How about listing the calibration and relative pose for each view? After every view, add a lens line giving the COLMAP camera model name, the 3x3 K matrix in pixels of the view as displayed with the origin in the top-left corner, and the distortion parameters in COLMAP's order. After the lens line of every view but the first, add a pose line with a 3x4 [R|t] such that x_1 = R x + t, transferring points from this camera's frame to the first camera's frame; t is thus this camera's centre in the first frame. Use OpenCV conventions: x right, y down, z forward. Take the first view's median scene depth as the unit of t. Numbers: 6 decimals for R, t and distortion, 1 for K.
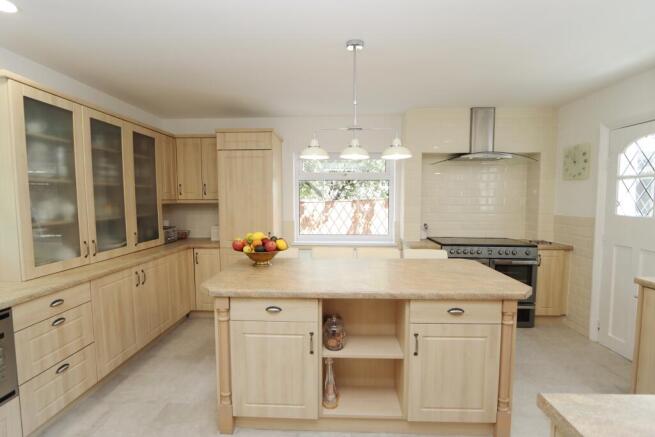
lens RADIAL K [[303.7, 0, 330.5], [0, 303.7, 218.6], [0, 0, 1]] dist [-0.038284, 0.000222]
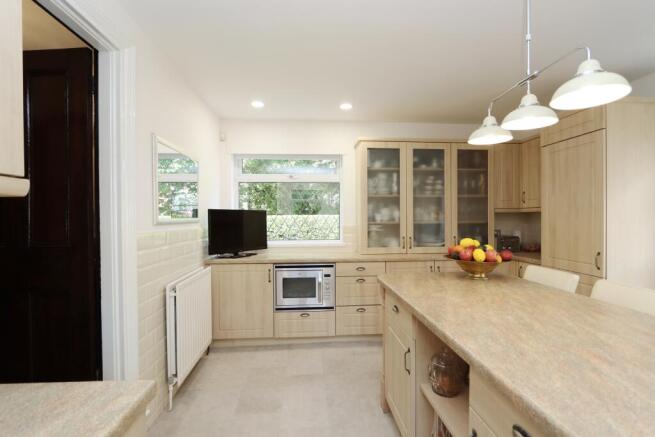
lens RADIAL K [[303.7, 0, 327.5], [0, 303.7, 218.5], [0, 0, 1]] dist [0.002237, 0.000003]
pose [[0.105485, 0.015305, -0.994303, 0.587460], [-0.063054, 0.997972, 0.008672, -0.001370], [0.992420, 0.061780, 0.106236, 0.471485]]
